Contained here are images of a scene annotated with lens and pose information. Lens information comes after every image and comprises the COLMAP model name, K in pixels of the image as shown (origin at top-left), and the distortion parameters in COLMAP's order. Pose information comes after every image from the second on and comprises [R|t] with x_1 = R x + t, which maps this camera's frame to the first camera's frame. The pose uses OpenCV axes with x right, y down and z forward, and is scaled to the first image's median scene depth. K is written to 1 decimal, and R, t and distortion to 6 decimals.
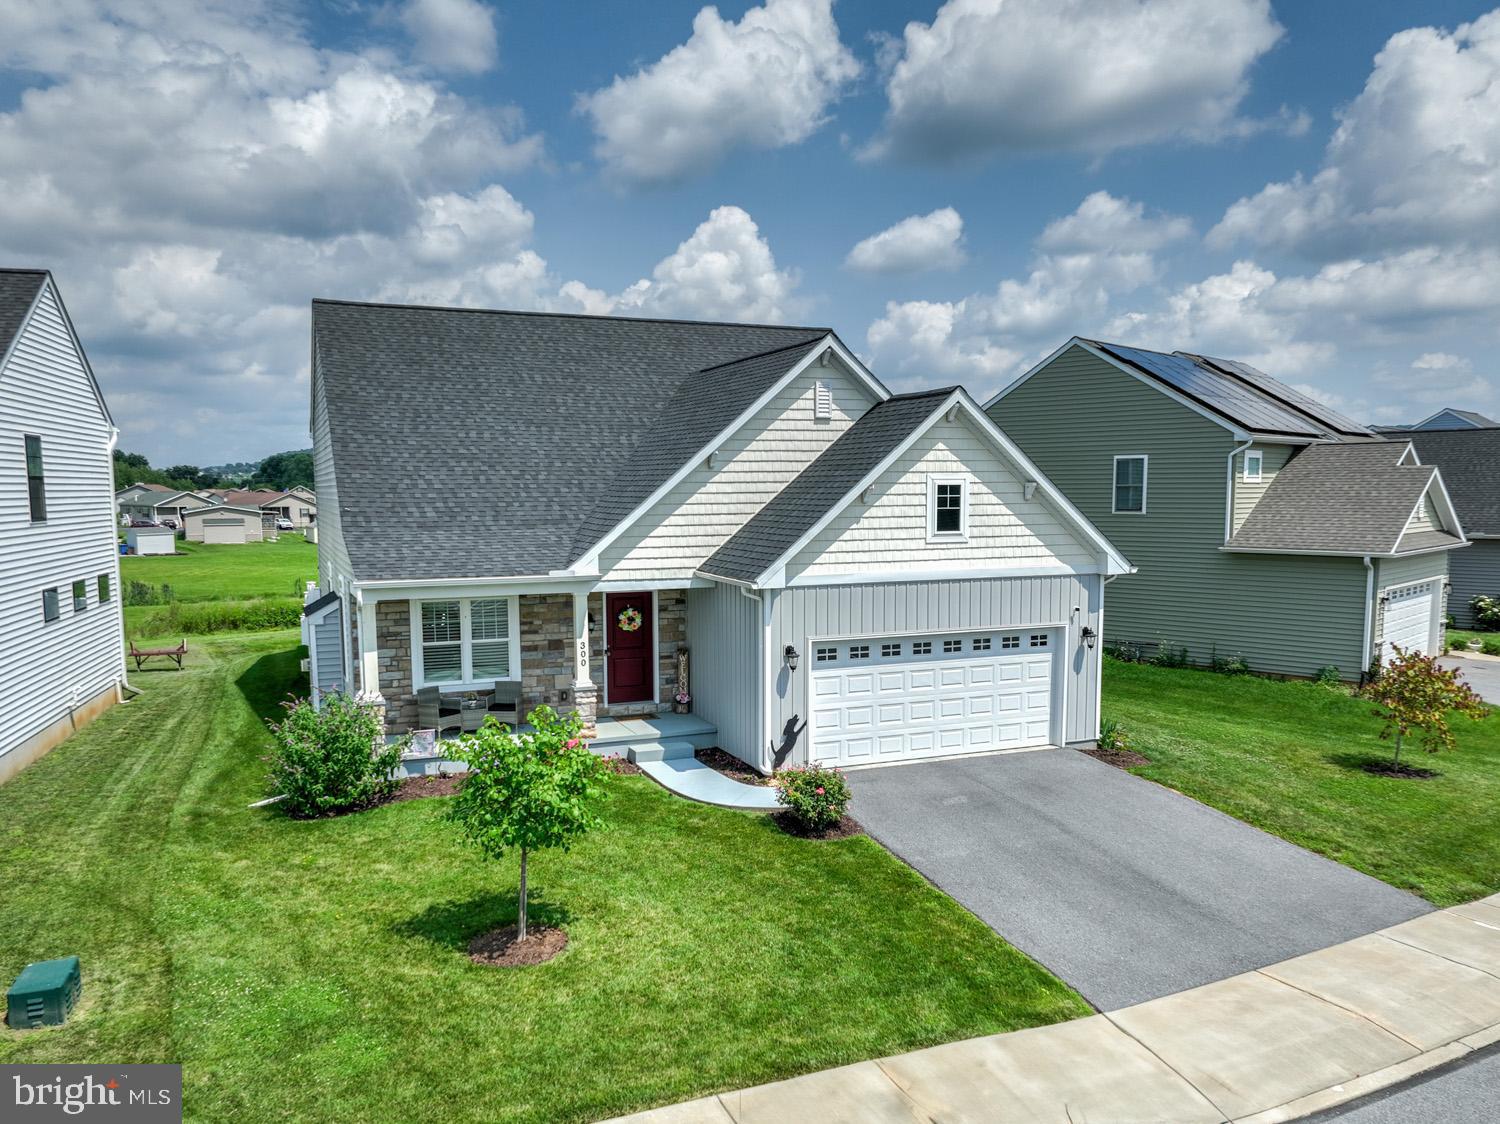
lens RADIAL K [[1160.7, 0, 753.2], [0, 1160.7, 620.9], [0, 0, 1]] dist [0.006586, 0.004277]
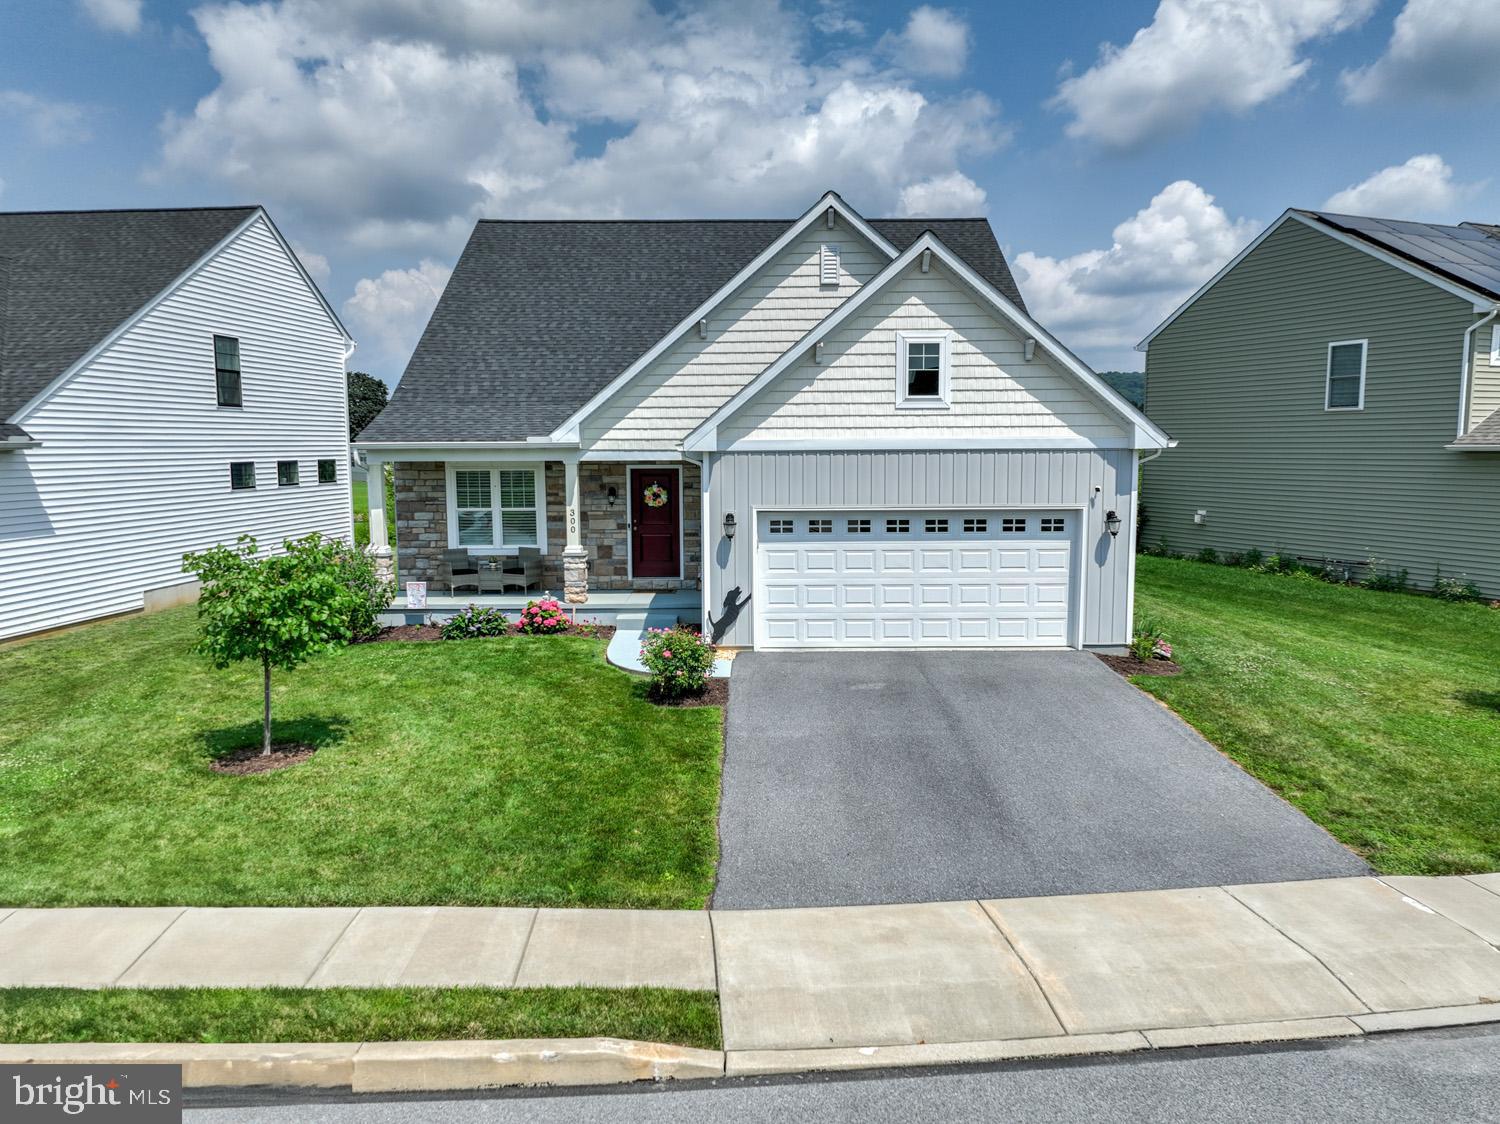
lens RADIAL K [[1054.2, 0, 752.5], [0, 1054.2, 562.6], [0, 0, 1]] dist [0.002125, 0.014071]
pose [[0.923285, 0.042548, -0.381752, 0.357028], [-0.042457, 0.999061, 0.008664, 0.050032], [0.381762, 0.008209, 0.924224, 0.190663]]
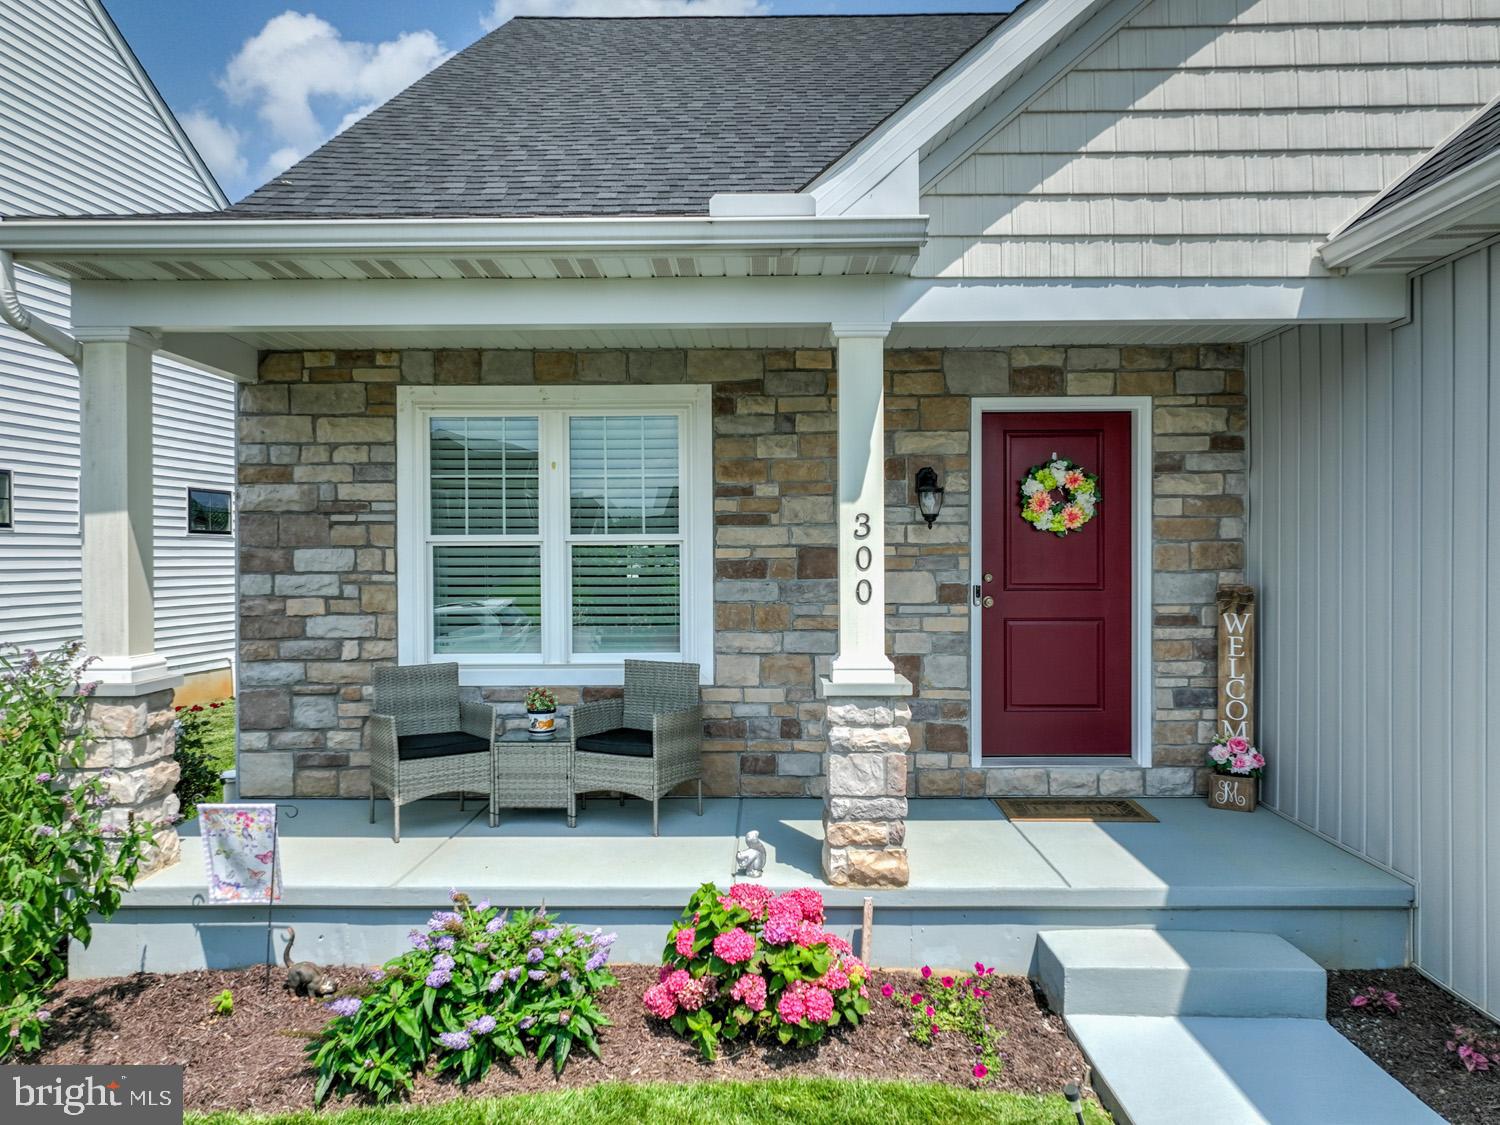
lens RADIAL K [[1054.2, 0, 752.5], [0, 1054.2, 563.1], [0, 0, 1]] dist [0.002125, 0.014071]
pose [[0.916498, 0.003248, -0.400025, -0.072619], [-0.045142, 0.994420, -0.095350, 0.052943], [0.397483, 0.105446, 0.911531, 0.761239]]
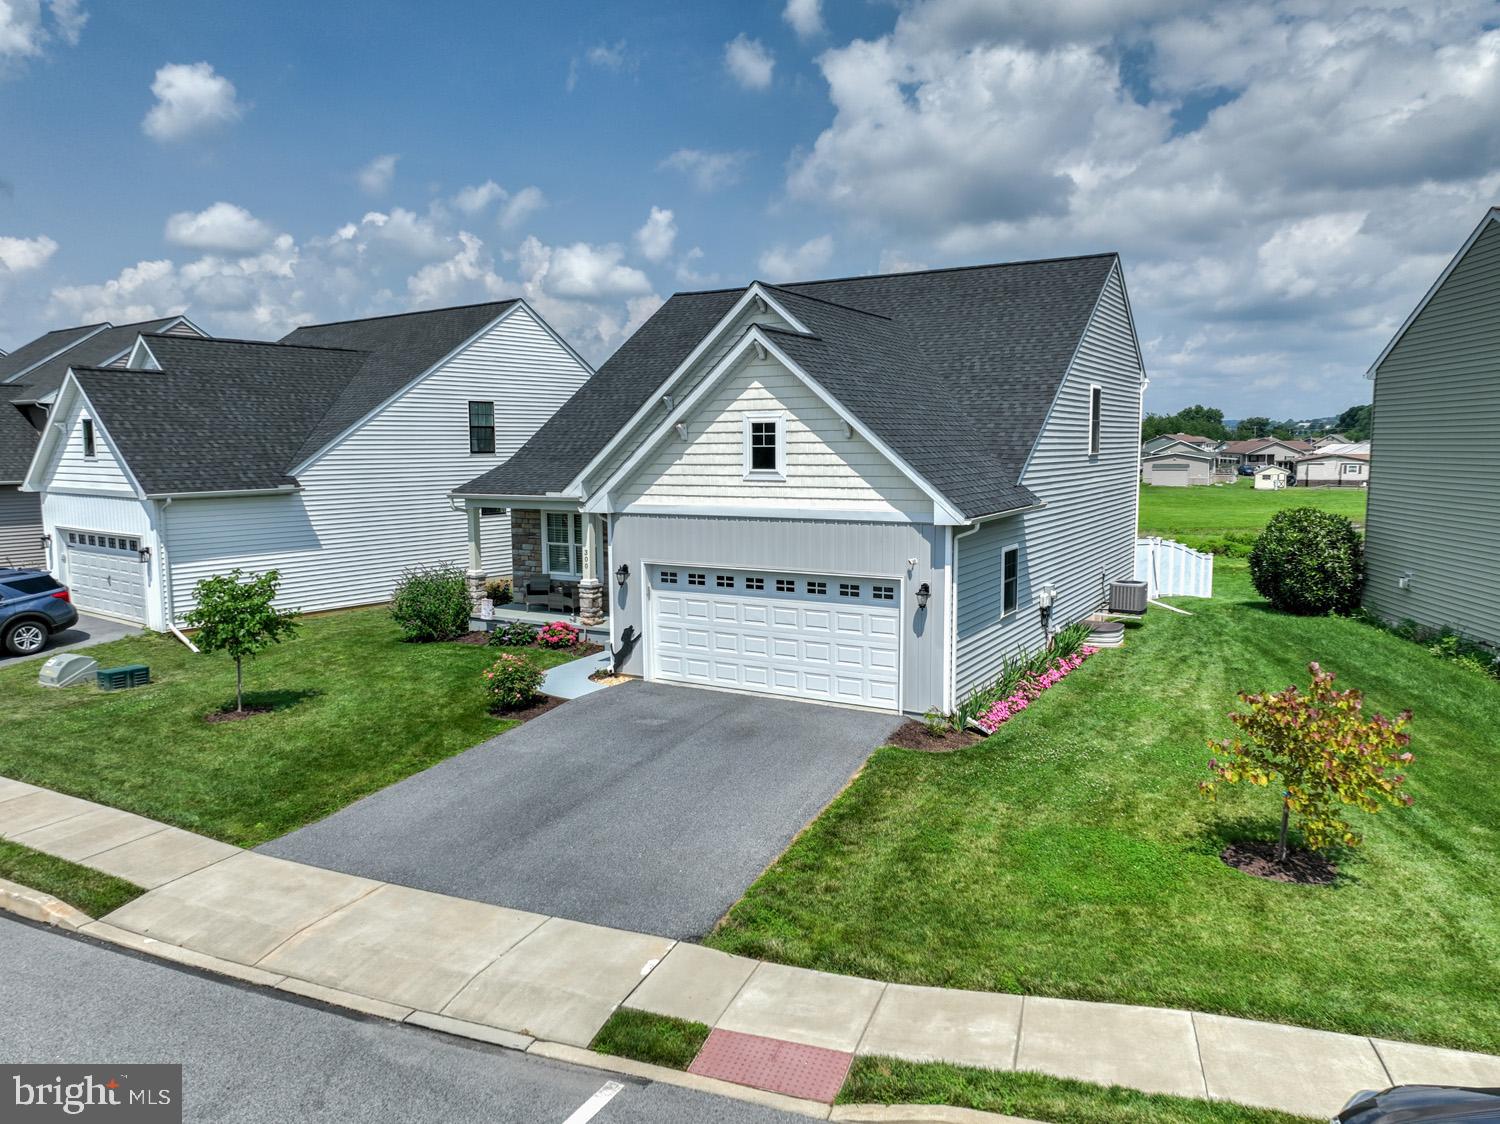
lens RADIAL K [[1054.2, 0, 752.5], [0, 1054.2, 562.6], [0, 0, 1]] dist [0.002125, 0.014071]
pose [[0.598934, 0.090767, -0.795638, 0.878004], [-0.087864, 0.995006, 0.047369, -0.038442], [0.795964, 0.041537, 0.603917, 0.437743]]
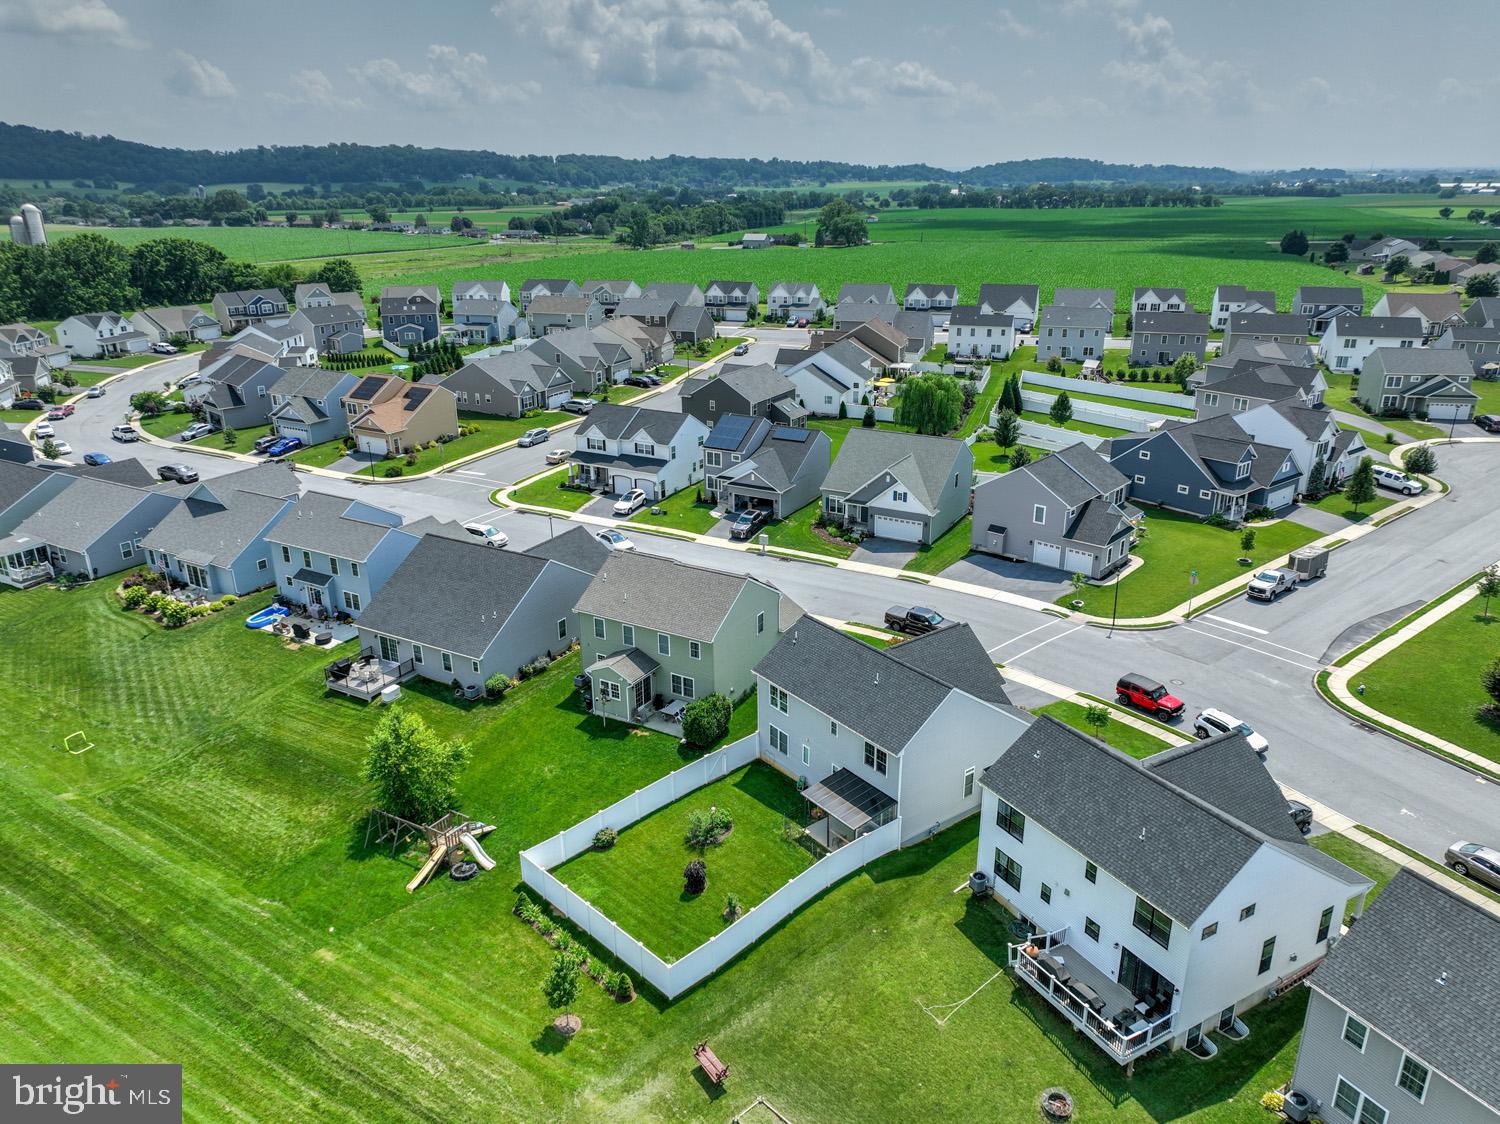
lens RADIAL K [[1054.2, 0, 752.5], [0, 1054.2, 562.6], [0, 0, 1]] dist [0.002125, 0.014071]
pose [[-0.201632, -0.345879, 0.916358, -2.929539], [0.140650, 0.915653, 0.376561, -1.847288], [-0.969310, 0.204812, -0.135977, 2.102974]]
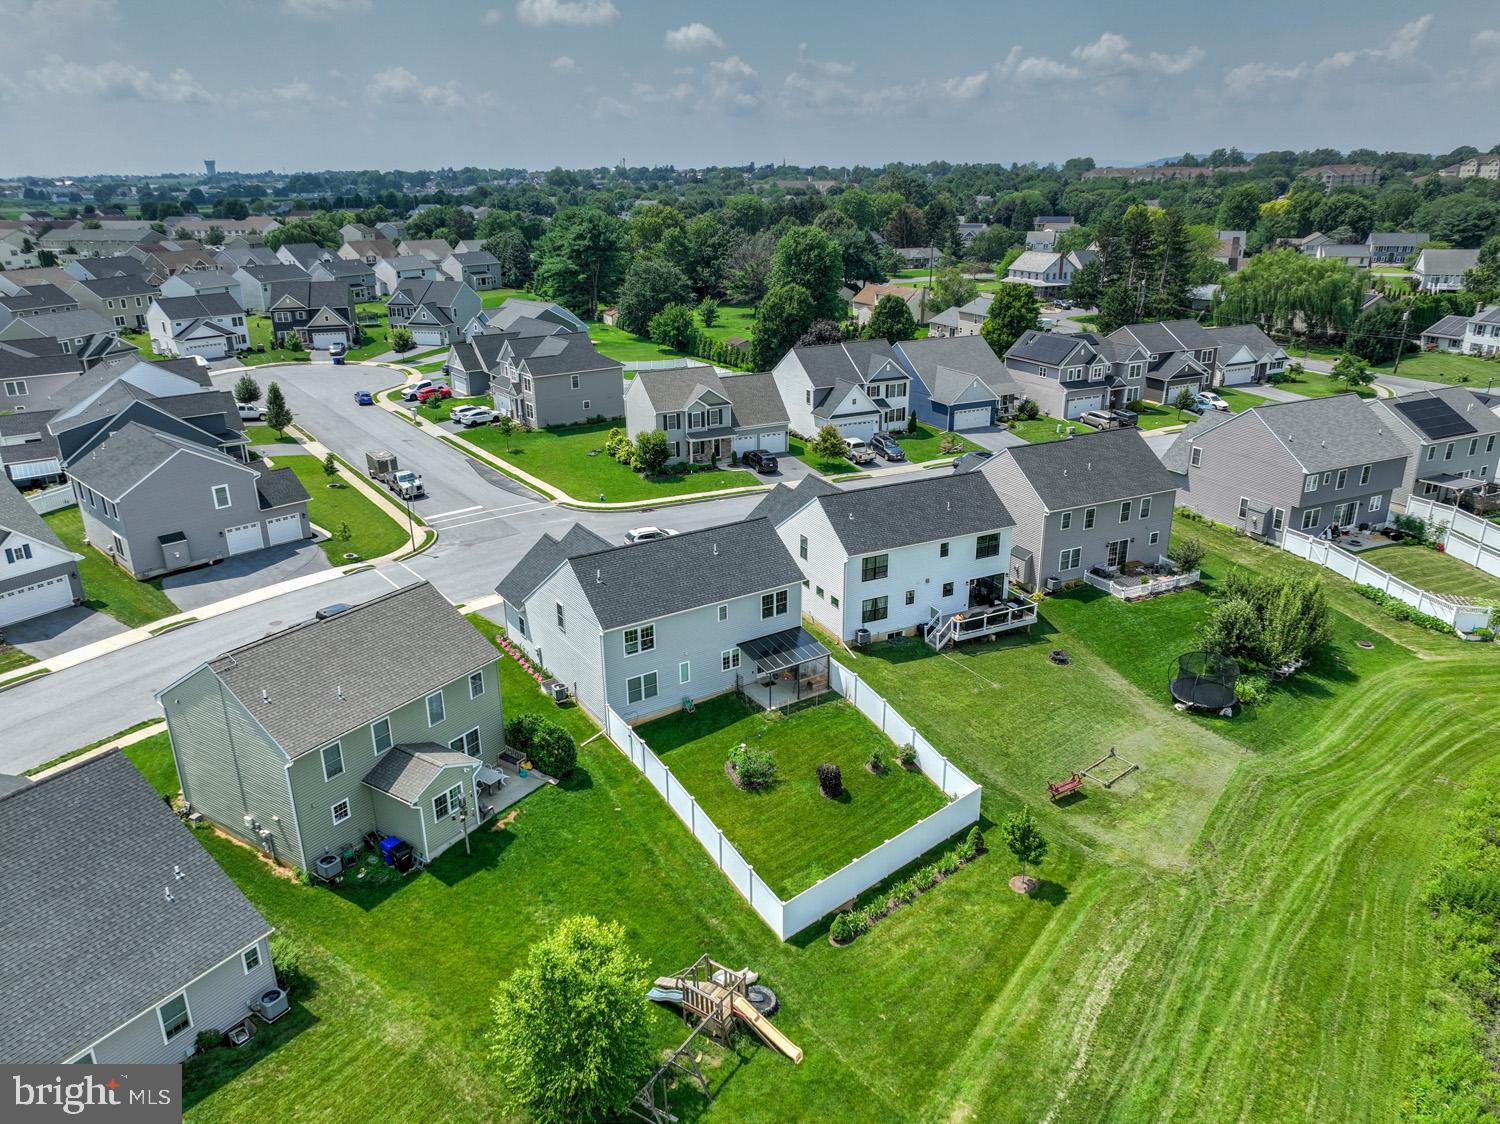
lens RADIAL K [[1054.2, 0, 752.5], [0, 1054.2, 562.6], [0, 0, 1]] dist [0.002125, 0.014071]
pose [[-0.988912, 0.053648, -0.138473, -0.023638], [-0.018113, 0.881927, 0.471038, -1.737887], [0.147393, 0.468324, -0.871176, 4.071648]]
